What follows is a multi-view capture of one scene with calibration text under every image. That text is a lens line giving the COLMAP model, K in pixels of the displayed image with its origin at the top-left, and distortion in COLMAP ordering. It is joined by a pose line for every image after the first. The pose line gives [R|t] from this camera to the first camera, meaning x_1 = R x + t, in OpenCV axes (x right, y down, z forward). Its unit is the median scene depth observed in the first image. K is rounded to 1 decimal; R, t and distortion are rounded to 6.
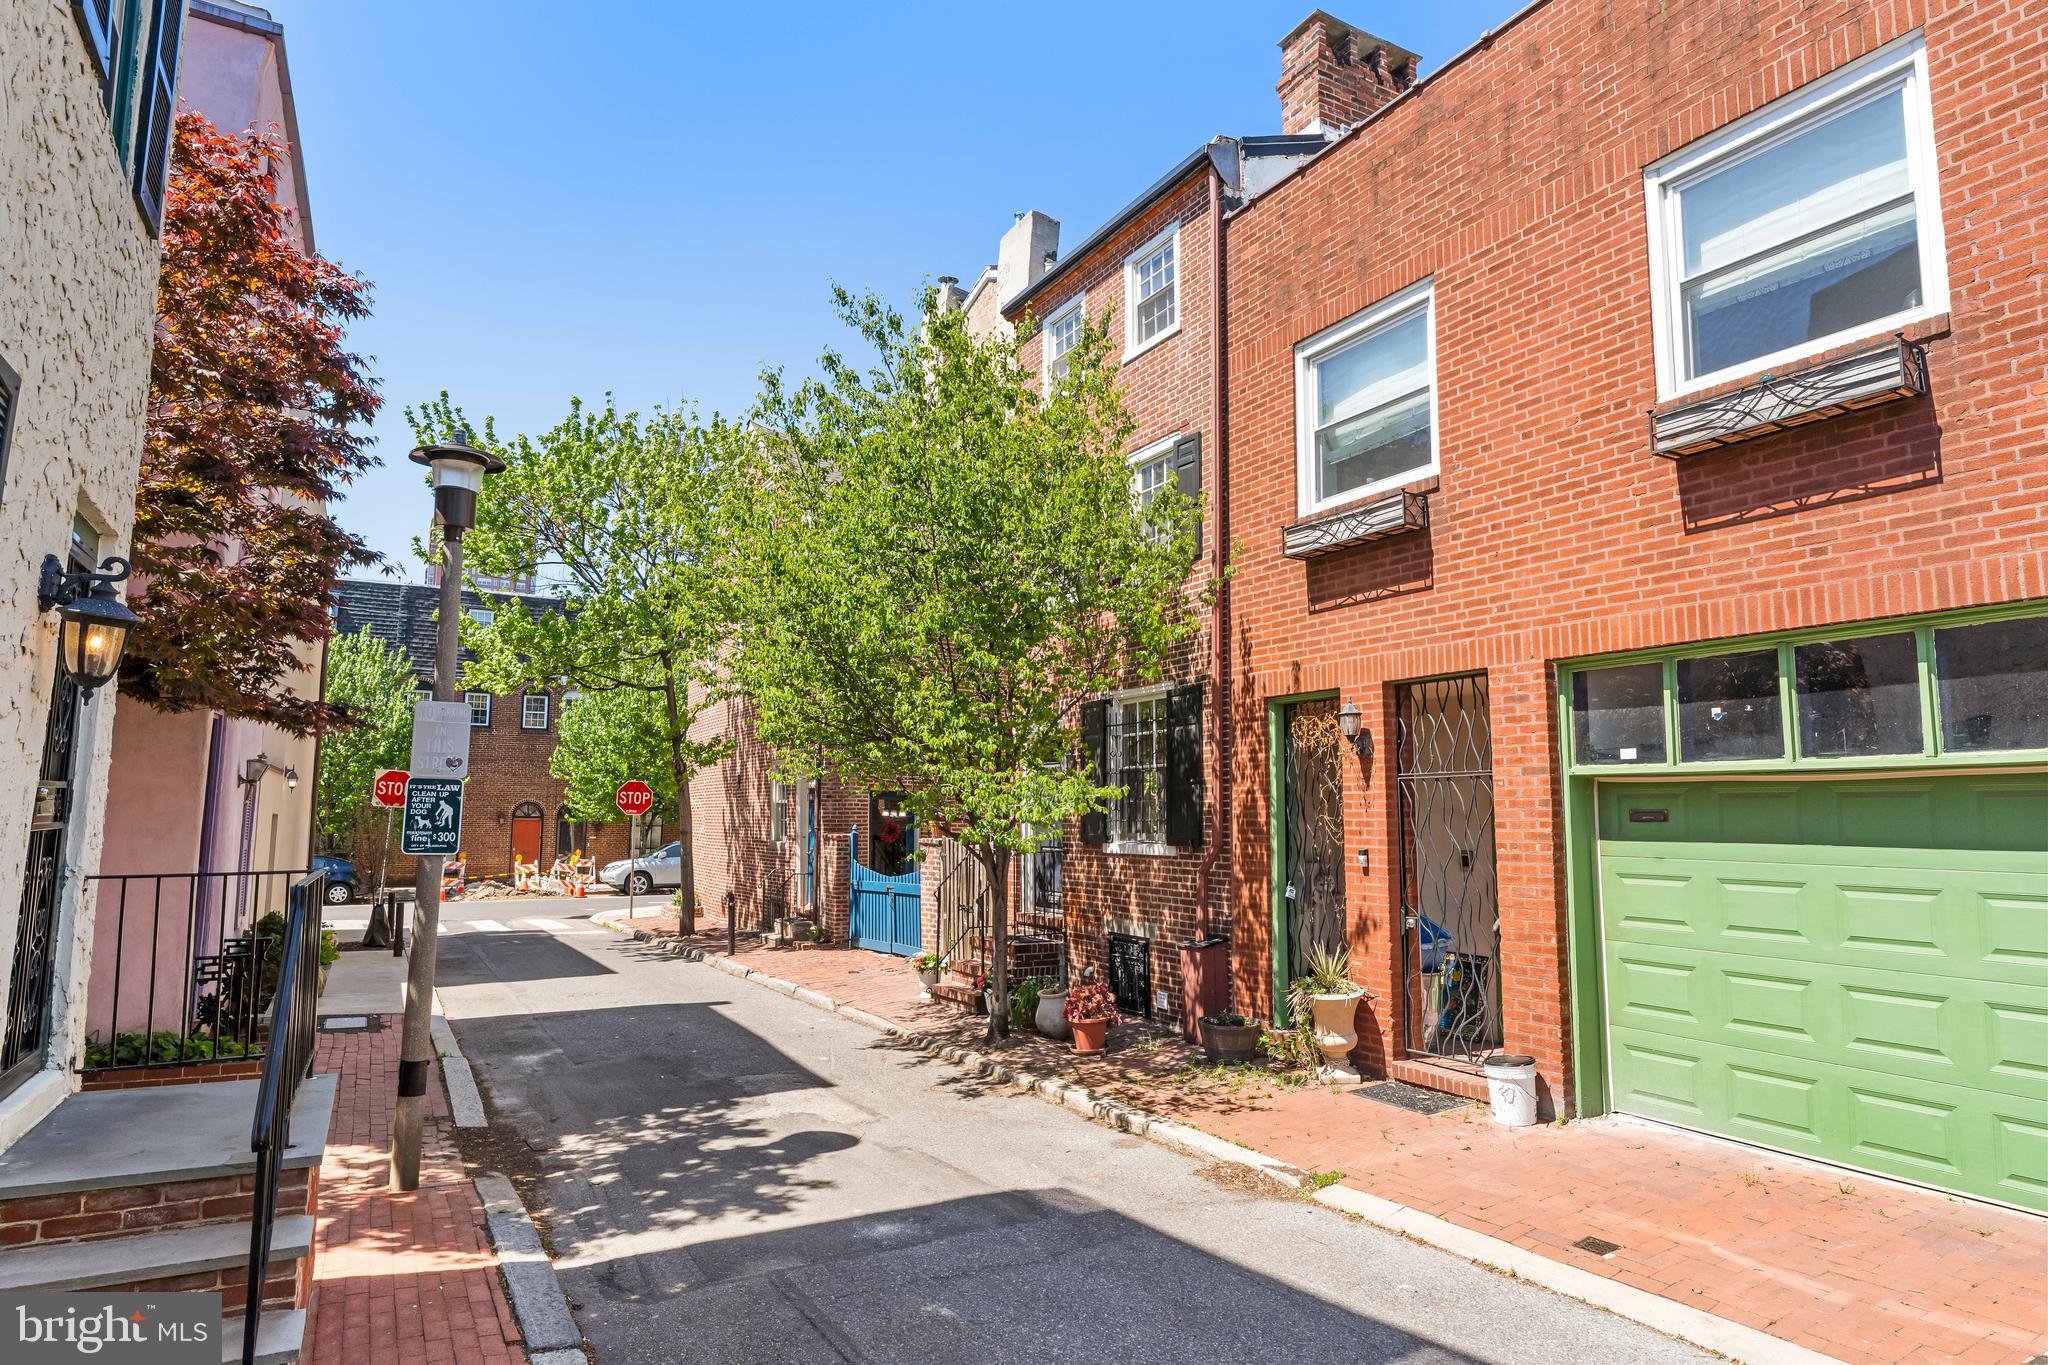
lens RADIAL K [[1150.0, 0, 1032.9], [0, 1150.0, 693.0], [0, 0, 1]] dist [-0.005436, -0.001411]
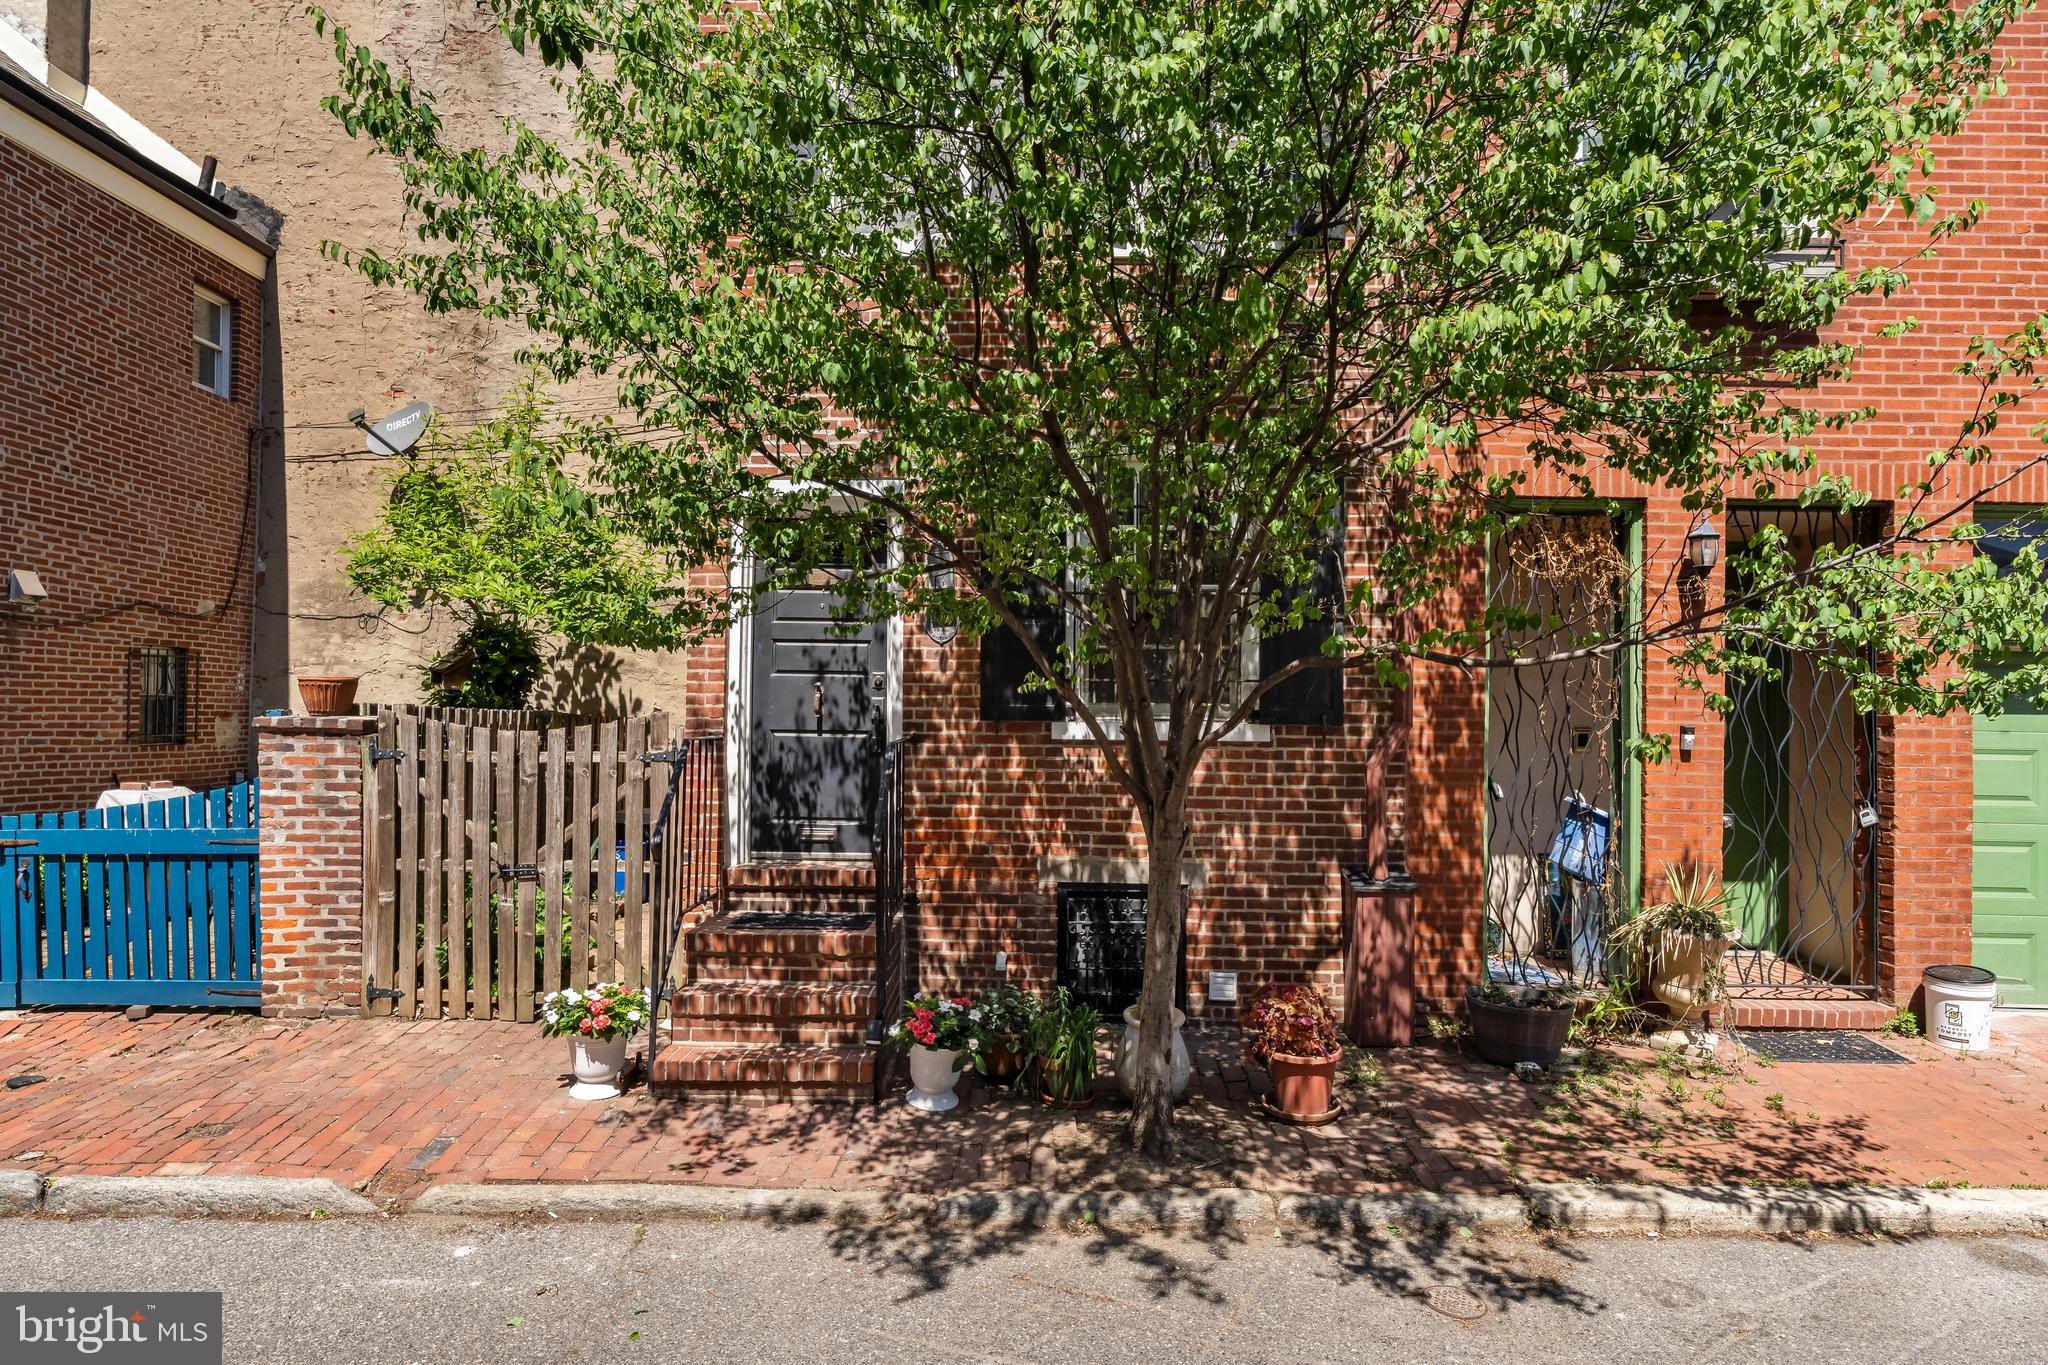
lens RADIAL K [[1150.0, 0, 1022.4], [0, 1150.0, 684.6], [0, 0, 1]] dist [-0.005436, -0.001411]
pose [[0.505502, 0.016442, 0.862669, -0.432881], [-0.105899, 0.993442, 0.043119, 0.096912], [-0.856302, -0.113152, 0.503928, 0.784880]]
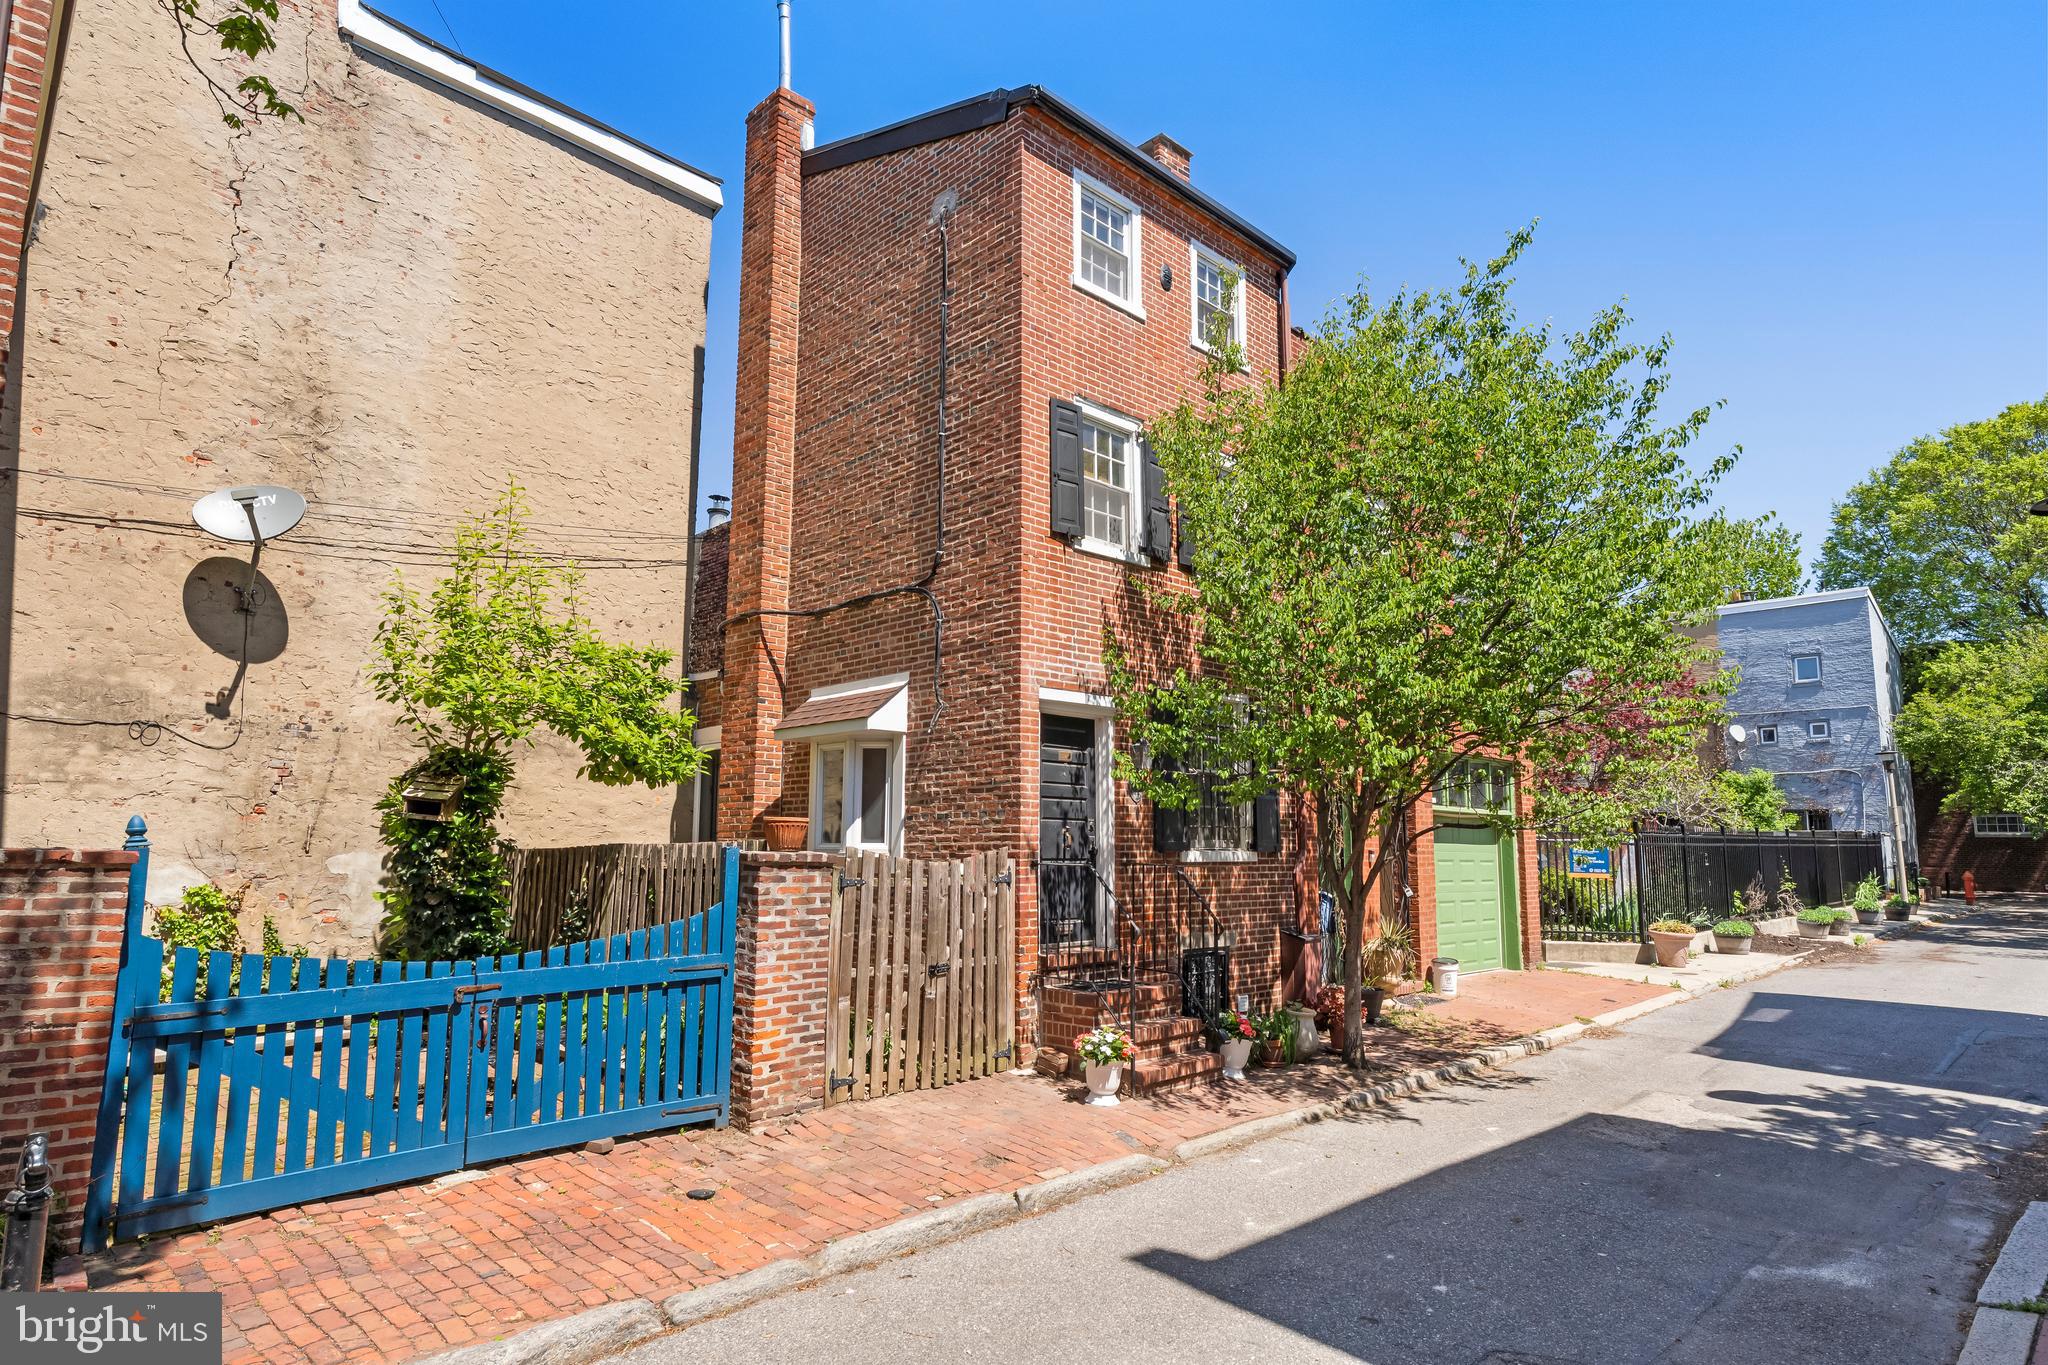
lens RADIAL K [[1150.0, 0, 1031.4], [0, 1150.0, 685.0], [0, 0, 1]] dist [-0.005436, -0.001411]
pose [[-0.265882, 0.120091, 0.956496, -0.822553], [-0.123373, 0.979812, -0.157313, 0.168514], [-0.956078, -0.159833, -0.245698, 1.431580]]
